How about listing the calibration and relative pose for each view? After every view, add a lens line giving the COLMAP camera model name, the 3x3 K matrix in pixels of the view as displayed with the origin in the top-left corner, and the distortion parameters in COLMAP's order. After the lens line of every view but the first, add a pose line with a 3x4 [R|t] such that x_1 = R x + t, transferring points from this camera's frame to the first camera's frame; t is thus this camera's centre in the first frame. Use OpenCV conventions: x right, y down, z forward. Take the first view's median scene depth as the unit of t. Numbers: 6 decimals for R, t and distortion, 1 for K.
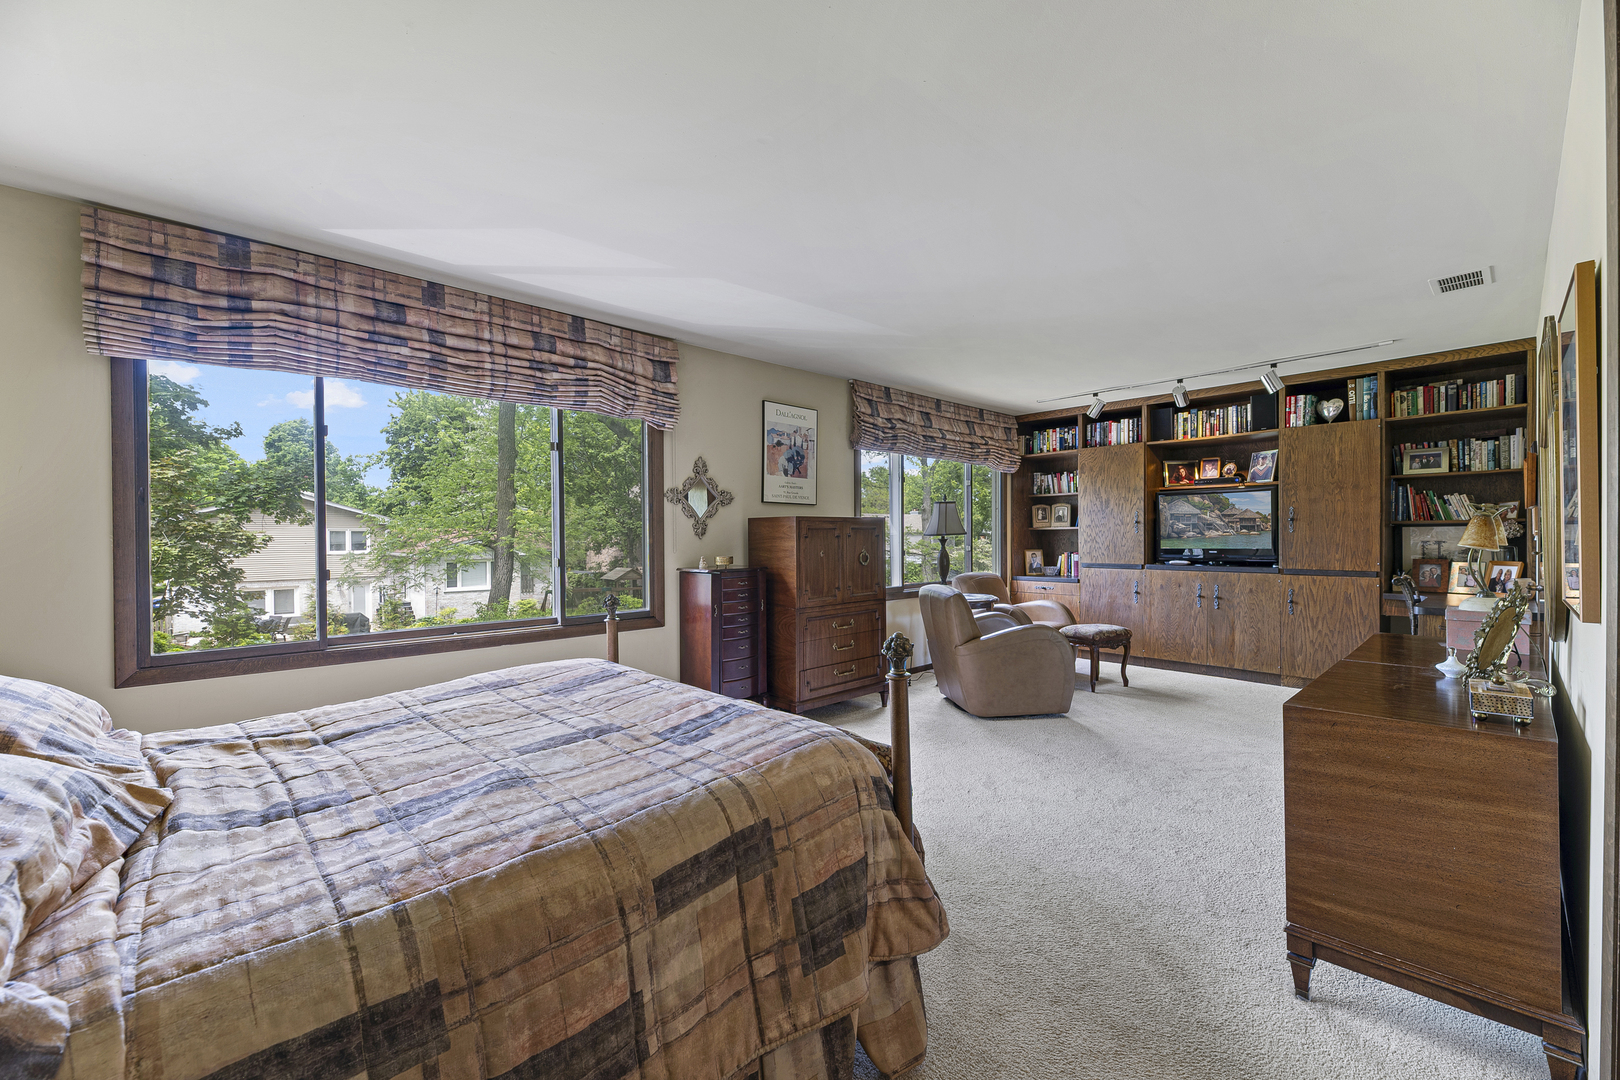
lens RADIAL K [[652.4, 0, 810.3], [0, 652.4, 540.4], [0, 0, 1]] dist [0.007429, -0.002008]
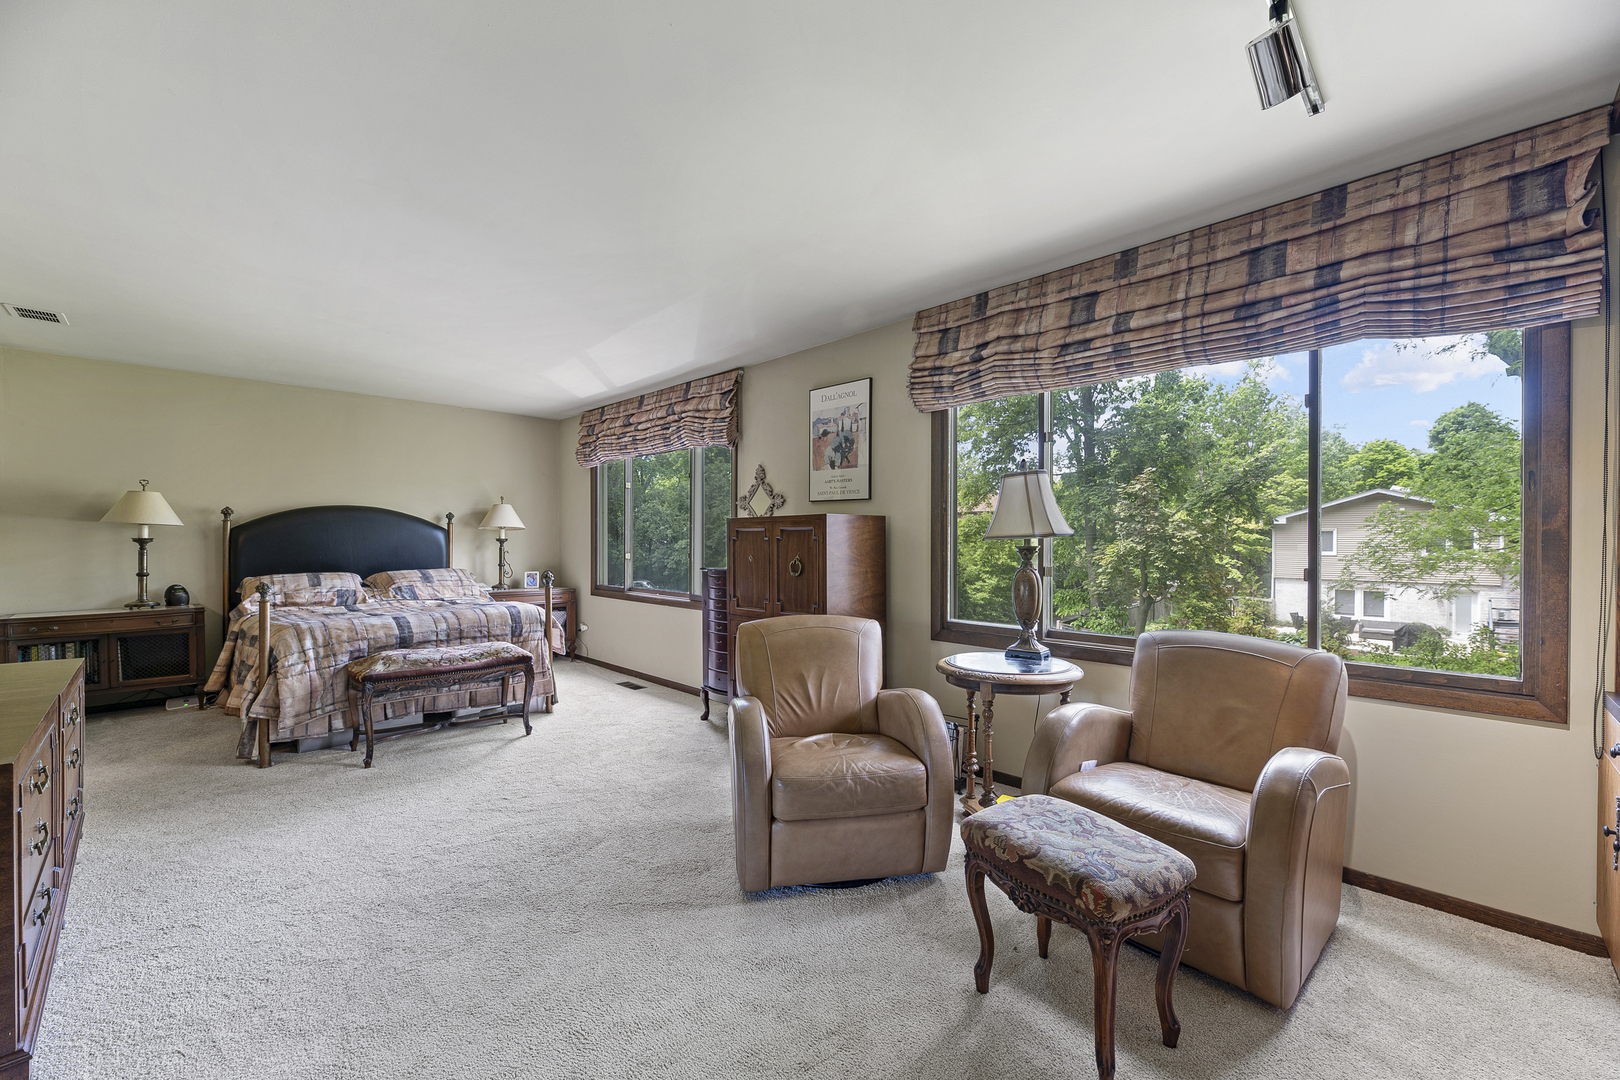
lens RADIAL K [[652.4, 0, 807.8], [0, 652.4, 543.7], [0, 0, 1]] dist [0.007429, -0.002008]
pose [[0.033213, 0.012929, -0.999365, 1.004478], [-0.007696, 0.999890, 0.012680, -0.012939], [0.999419, 0.007270, 0.033309, 1.146064]]
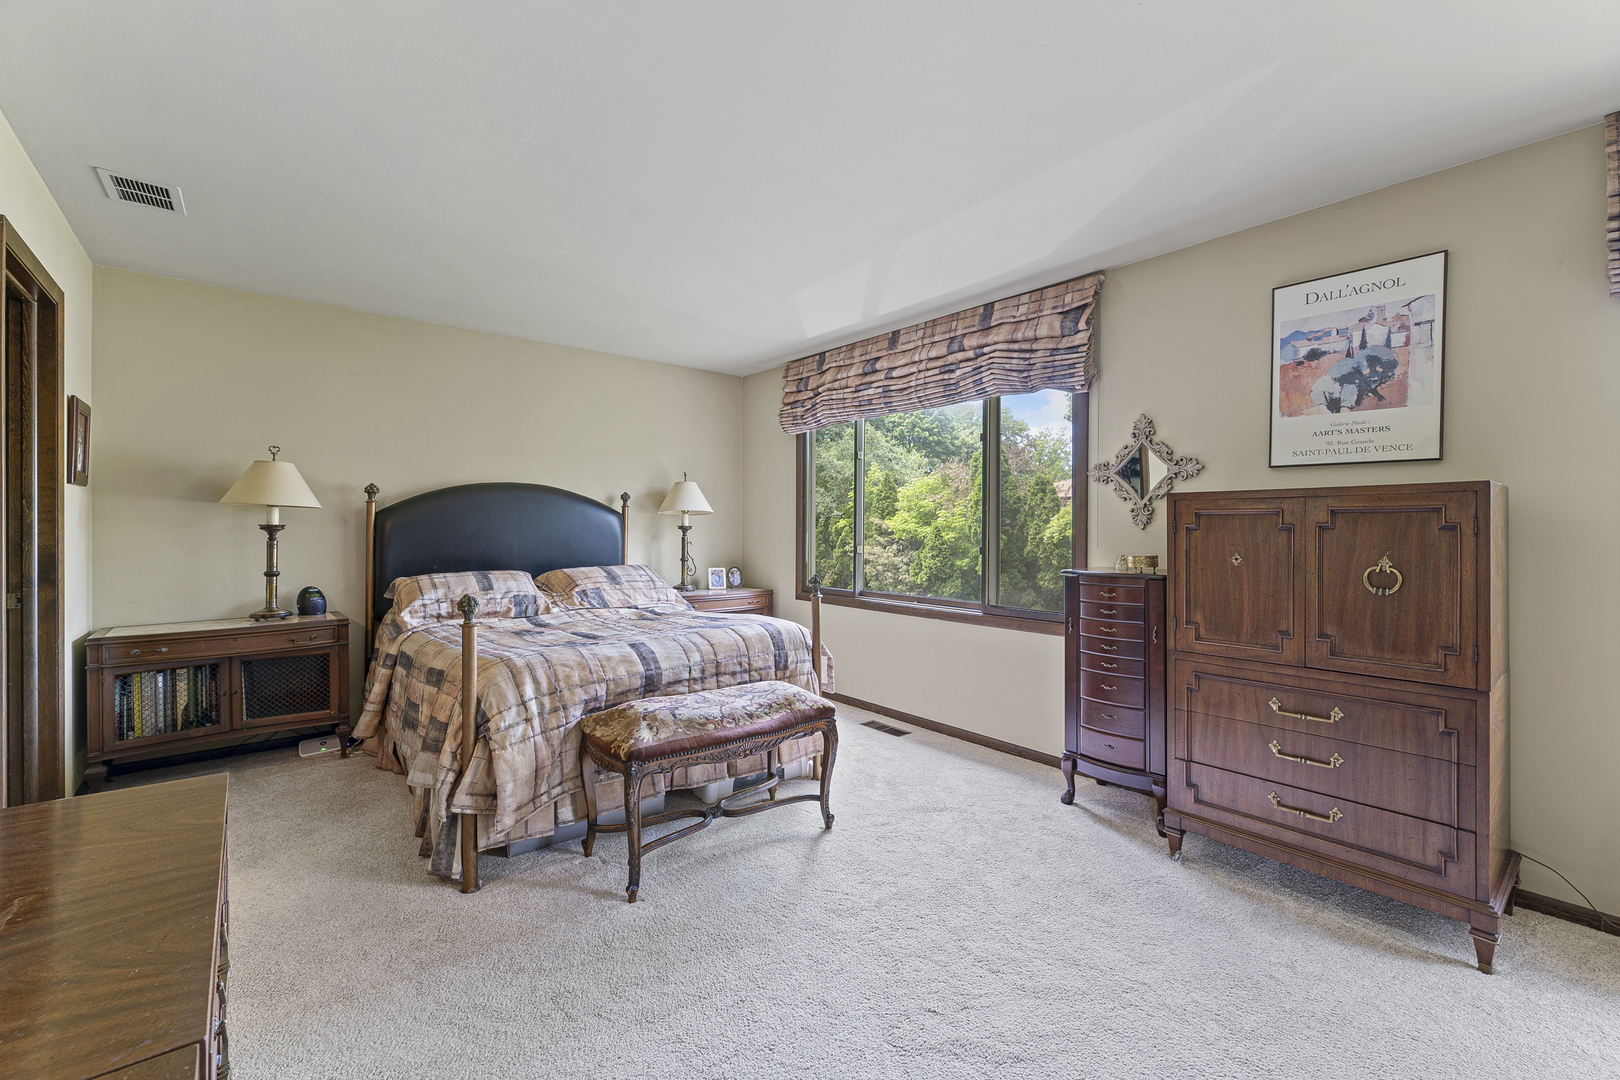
lens RADIAL K [[672.5, 0, 813.2], [0, 672.5, 526.6], [0, 0, 1]] dist [0.006025, 0.000493]
pose [[-0.050023, 0.006852, -0.998725, 0.639958], [-0.008657, 0.999936, 0.007294, -0.008926], [0.998711, 0.009011, -0.049961, 0.745387]]
